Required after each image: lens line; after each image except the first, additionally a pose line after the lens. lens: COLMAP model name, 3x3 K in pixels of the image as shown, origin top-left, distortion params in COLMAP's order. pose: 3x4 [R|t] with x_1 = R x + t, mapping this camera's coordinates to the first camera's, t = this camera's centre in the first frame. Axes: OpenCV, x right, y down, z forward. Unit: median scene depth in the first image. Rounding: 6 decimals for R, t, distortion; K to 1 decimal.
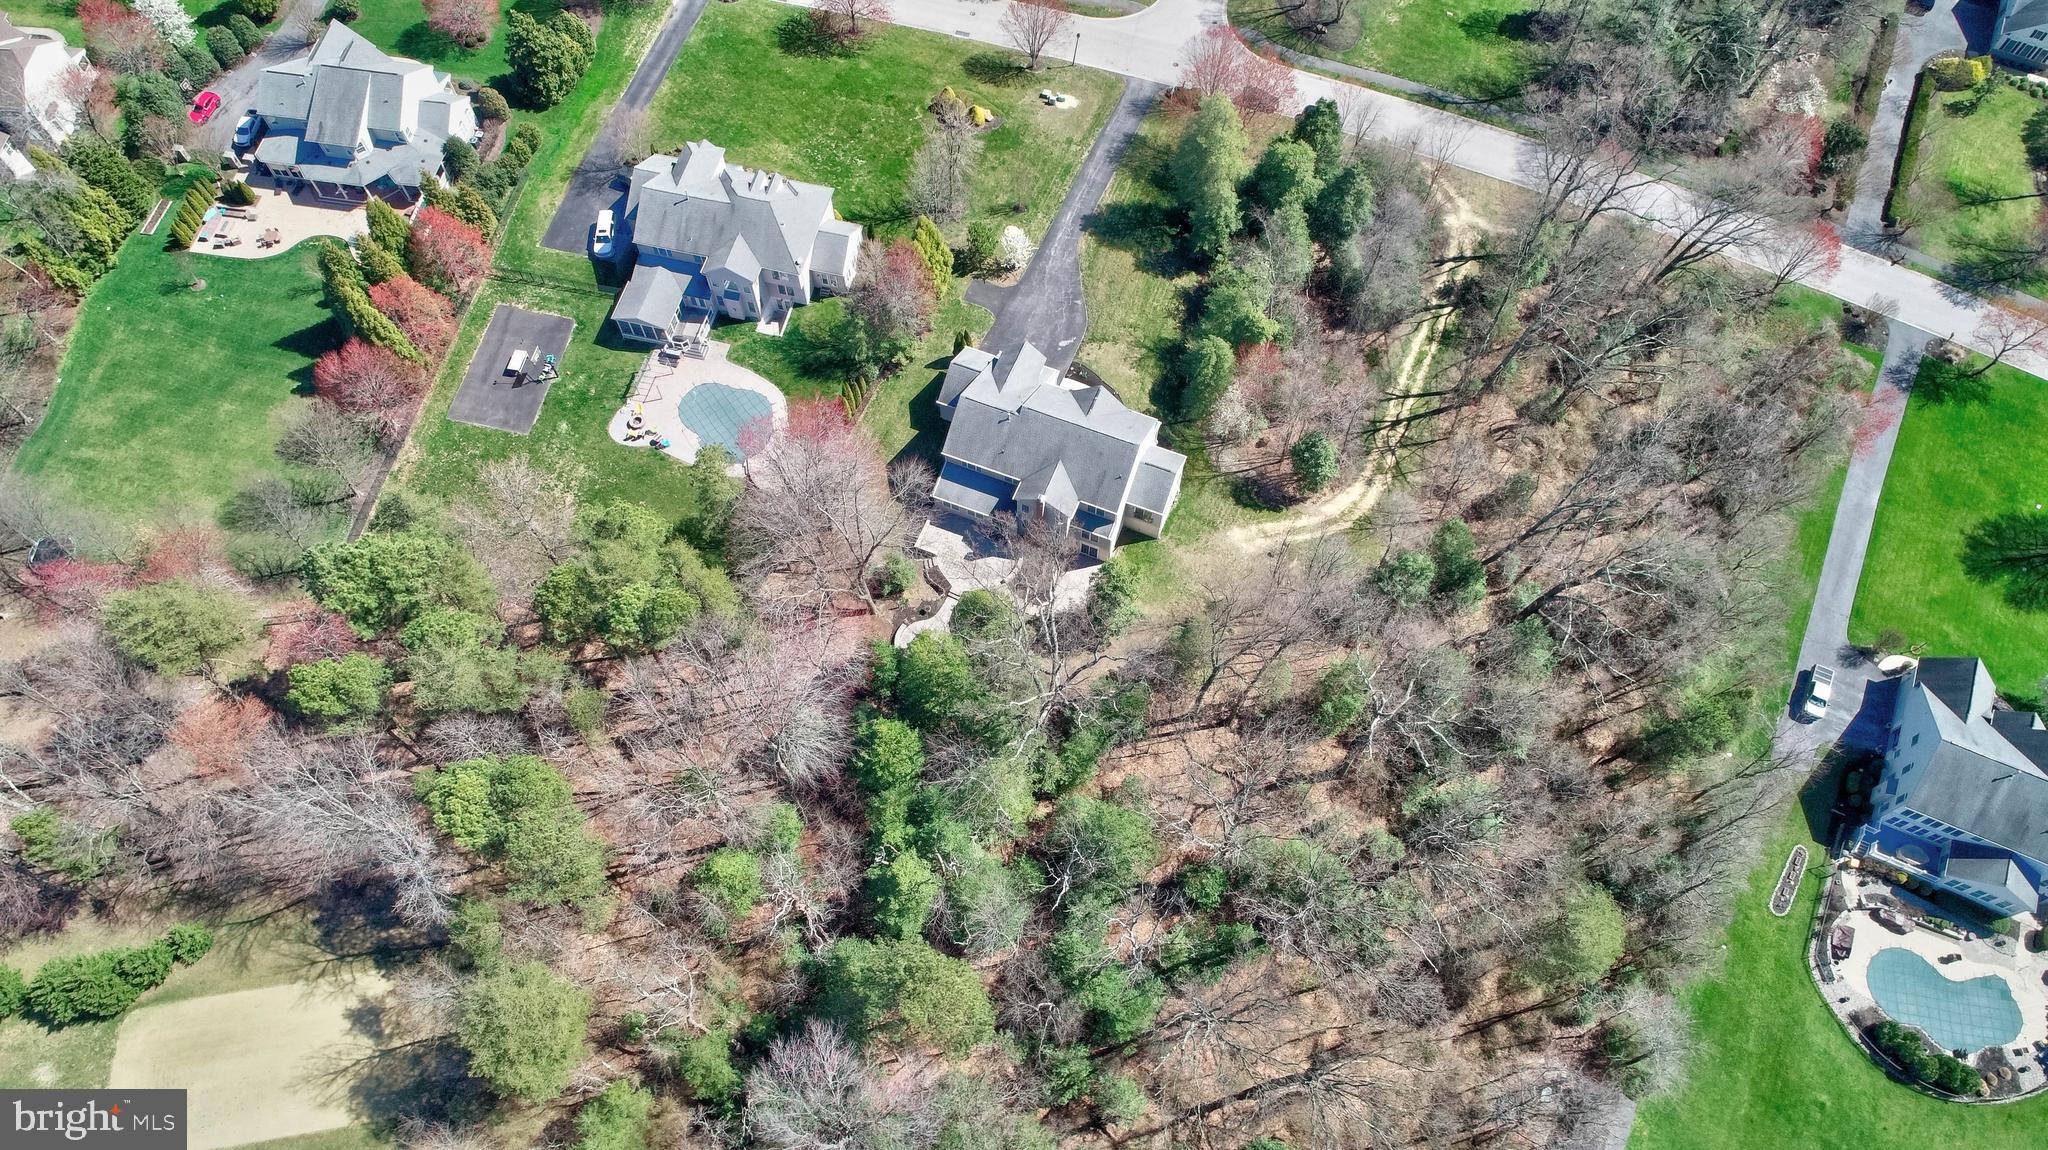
lens RADIAL K [[1377.9, 0, 1017.3], [0, 1377.9, 568.7], [0, 0, 1]] dist [-0.004372, 0.001610]
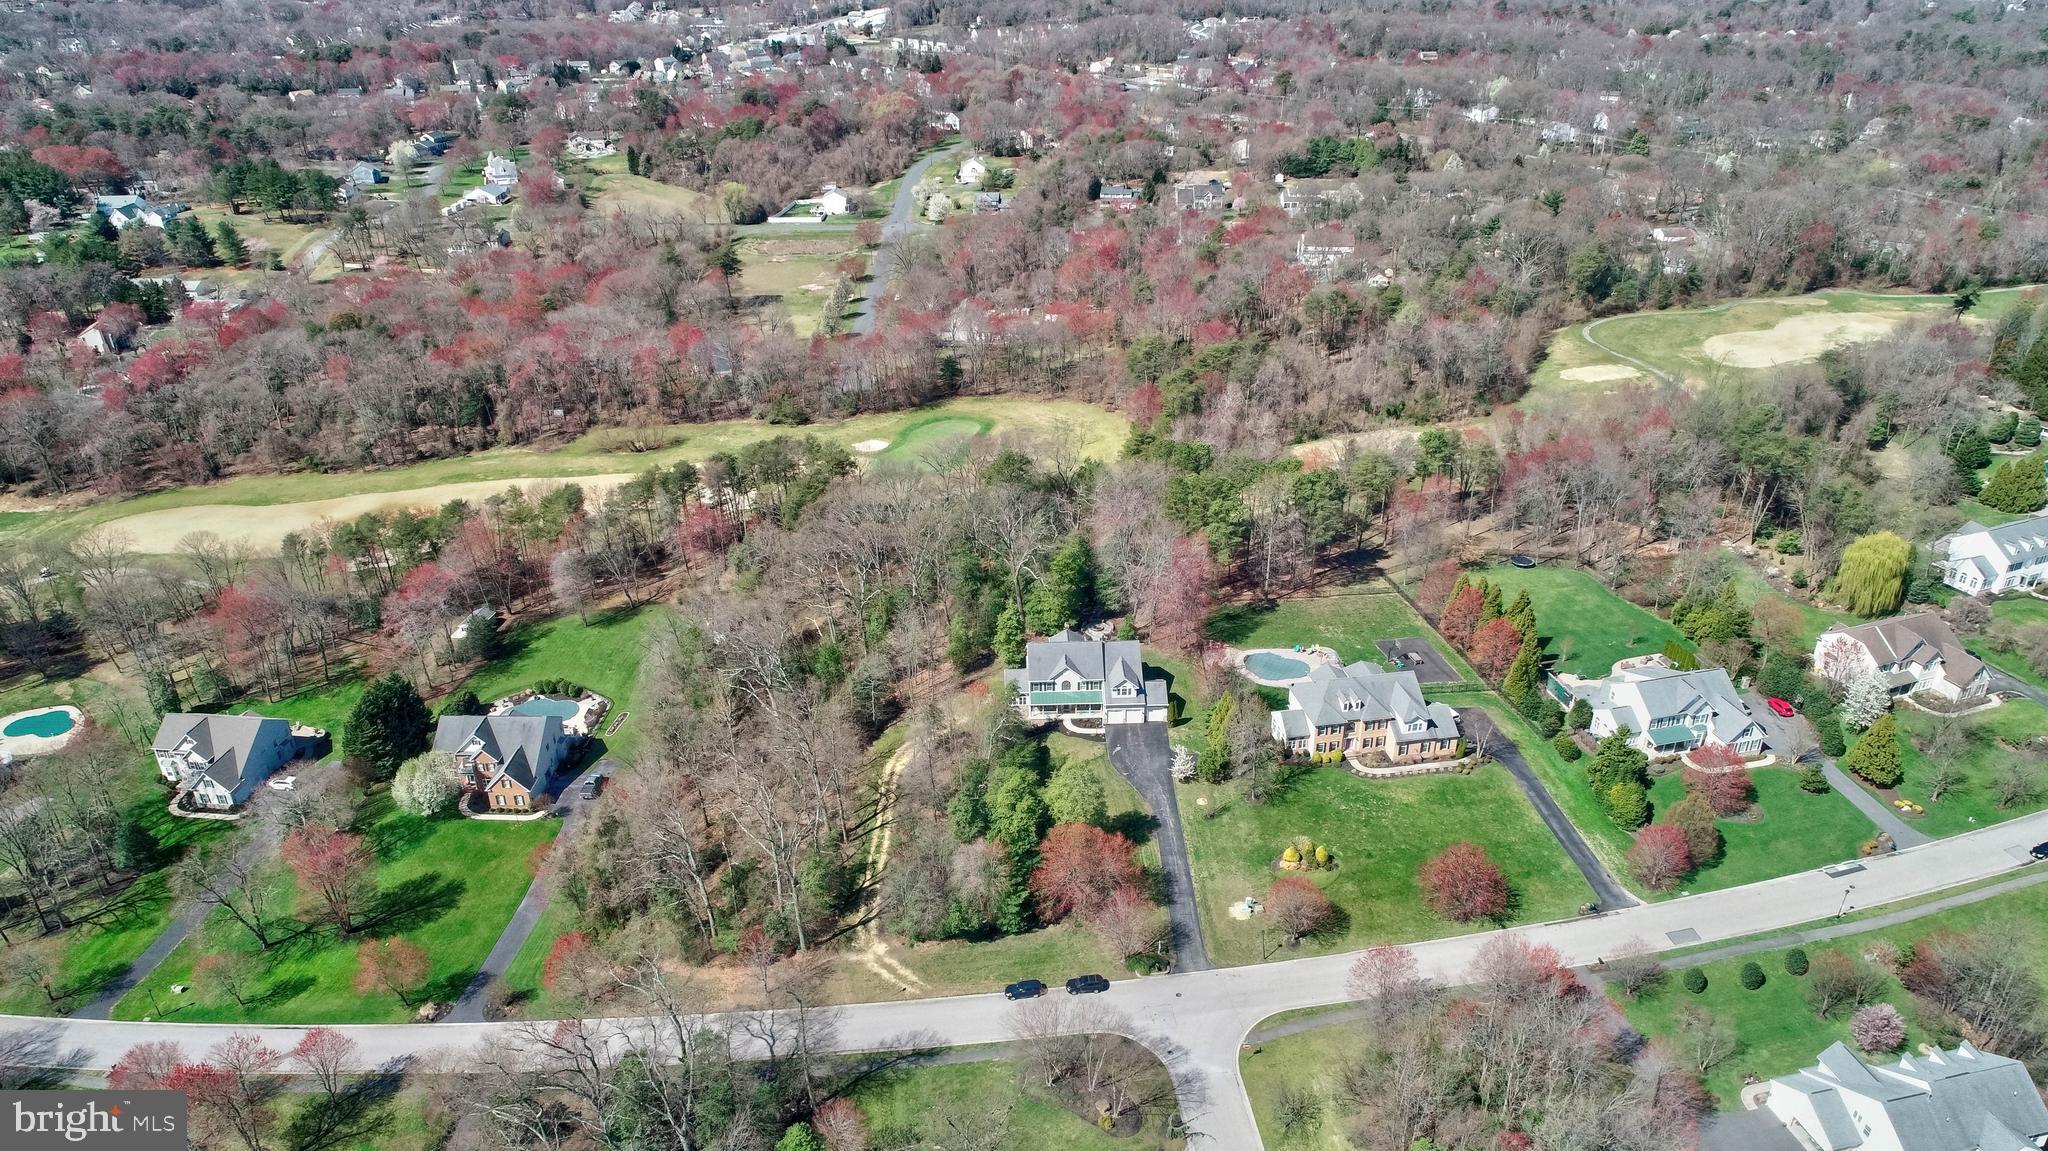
lens RADIAL K [[1377.9, 0, 1026.0], [0, 1377.9, 583.7], [0, 0, 1]] dist [-0.004372, 0.001610]
pose [[-0.915499, 0.201219, -0.348385, 0.598232], [-0.351906, 0.019194, 0.935838, -1.505207], [0.194996, 0.979358, 0.053238, 0.745528]]
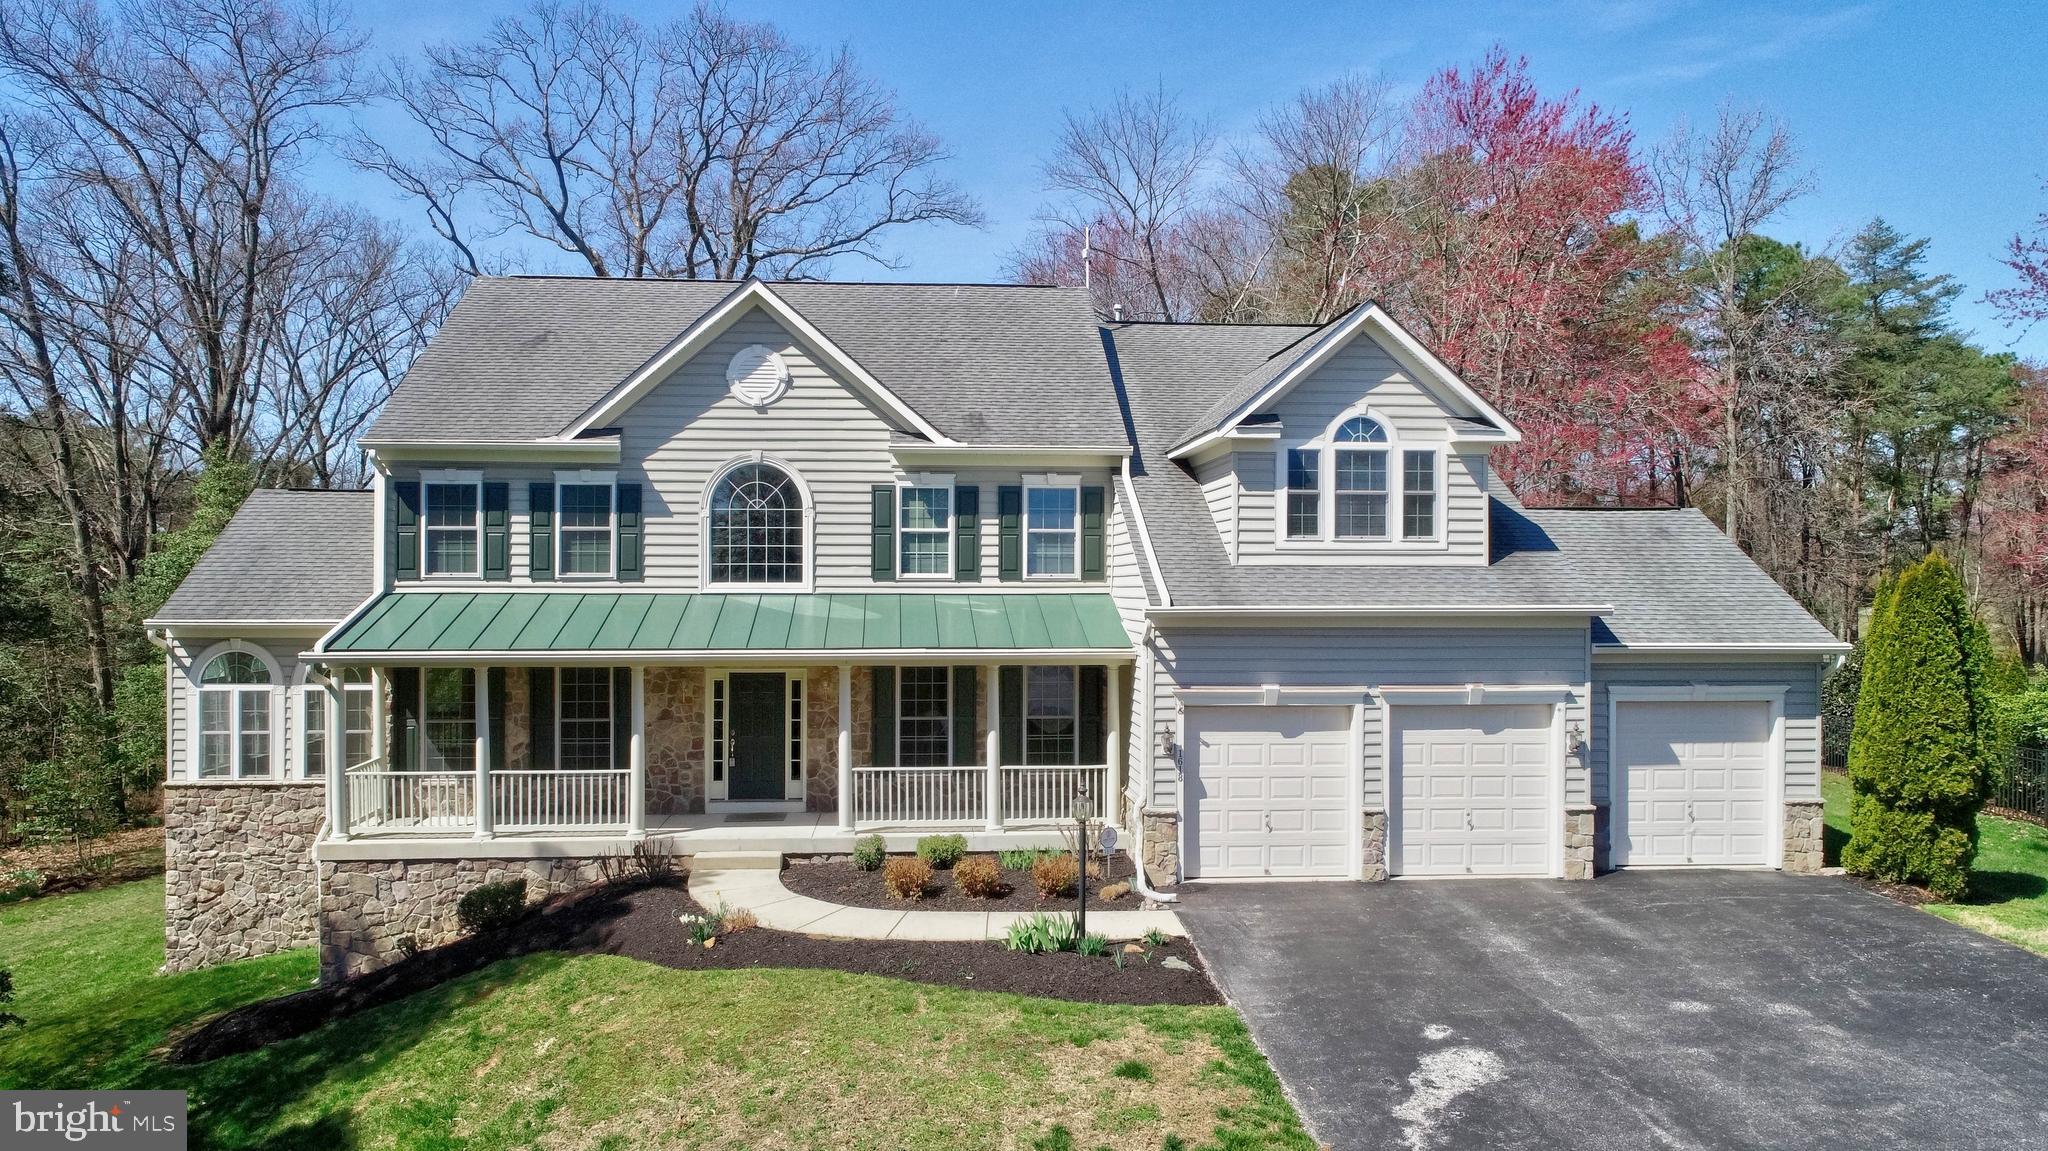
lens RADIAL K [[1377.9, 0, 1025.0], [0, 1377.9, 576.1], [0, 0, 1]] dist [-0.004372, 0.001610]
pose [[-0.899491, 0.008733, -0.436853, 0.095223], [-0.383533, 0.463204, 0.798964, -0.238715], [0.209330, 0.886208, -0.413299, 1.017113]]
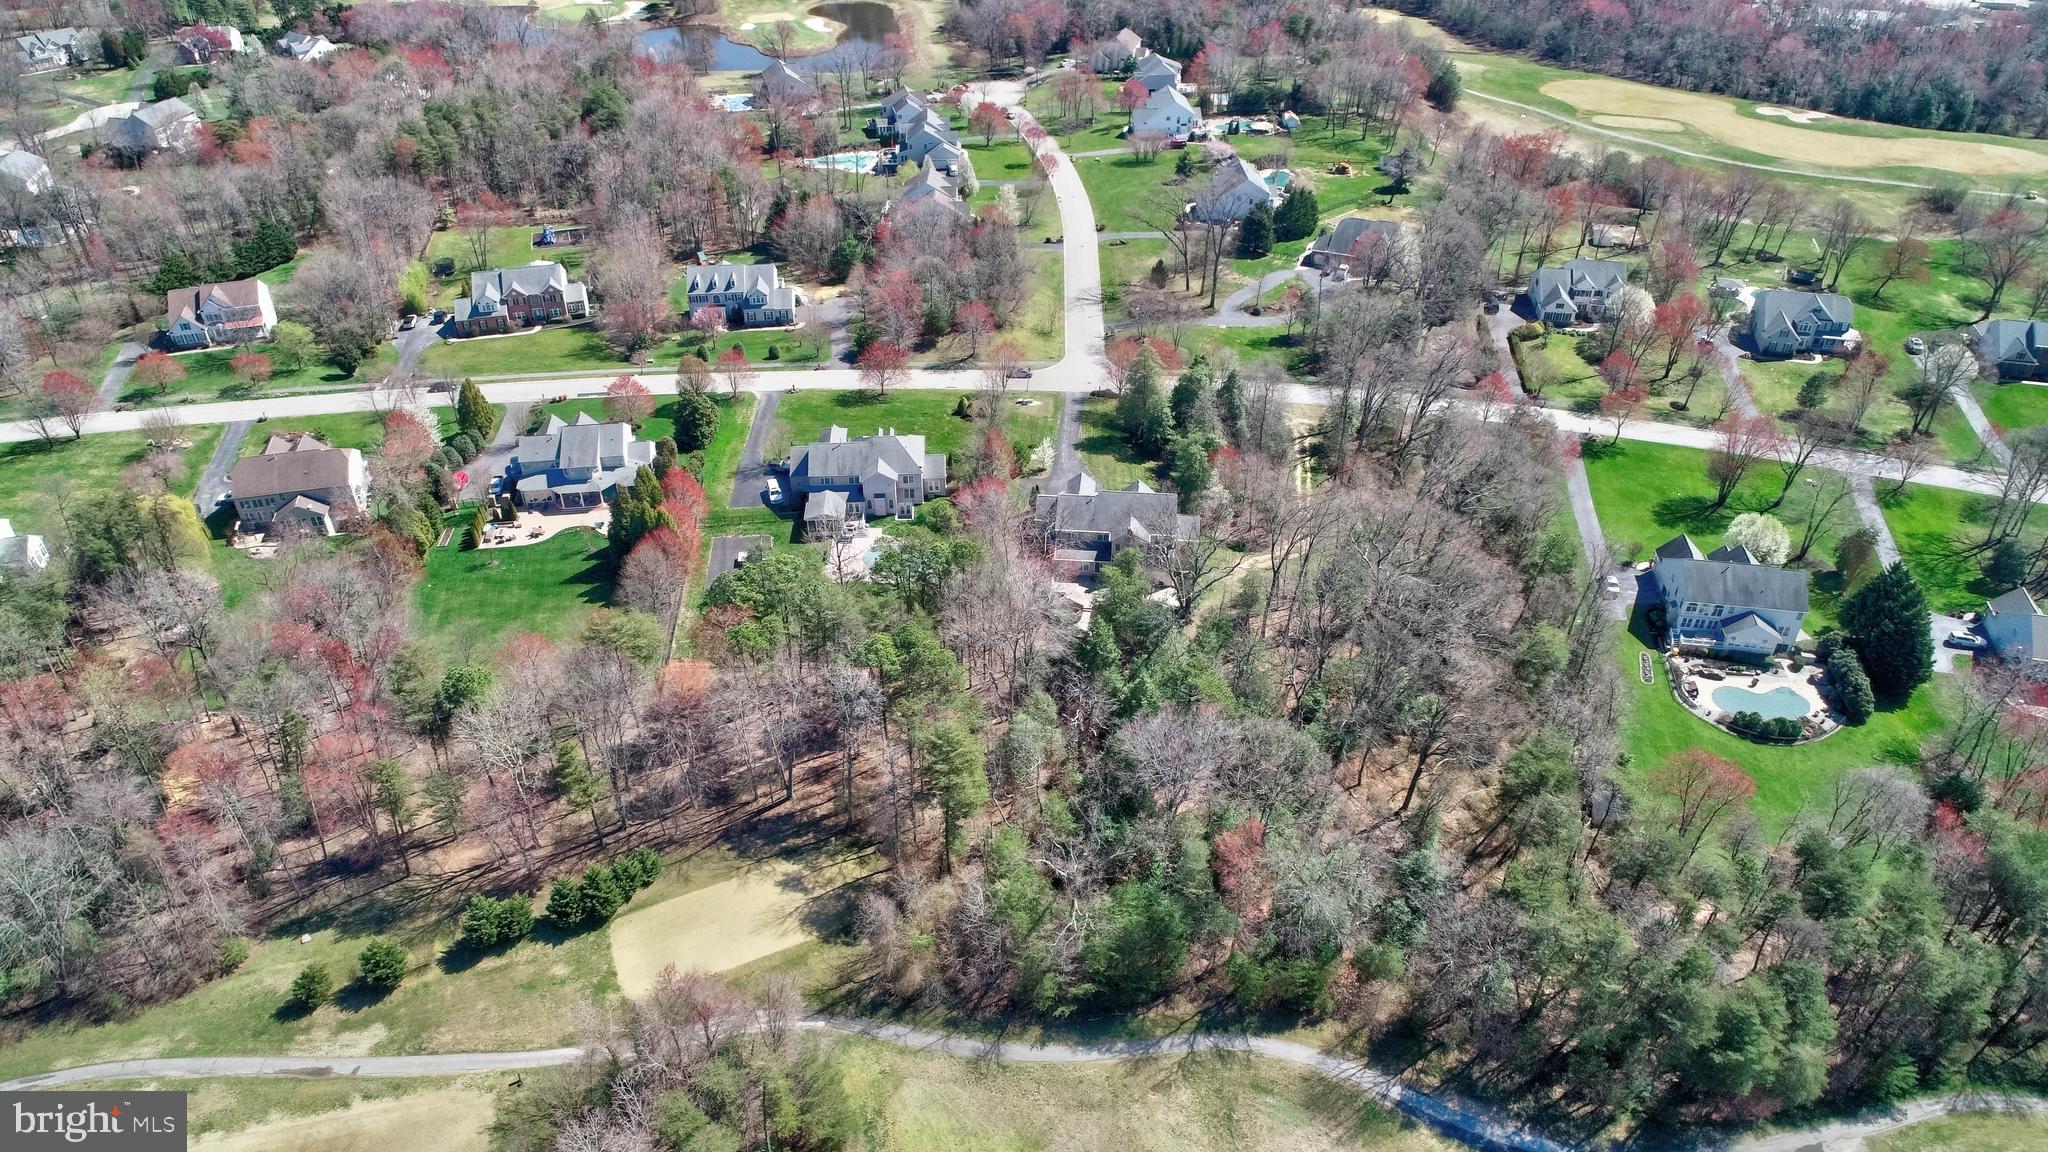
lens RADIAL K [[1377.9, 0, 1023.6], [0, 1377.9, 575.8], [0, 0, 1]] dist [-0.004372, 0.001610]
pose [[0.959291, -0.165252, 0.229023, -0.415606], [0.253405, 0.861664, -0.439682, 0.582185], [-0.124683, 0.479819, 0.868463, -0.292725]]
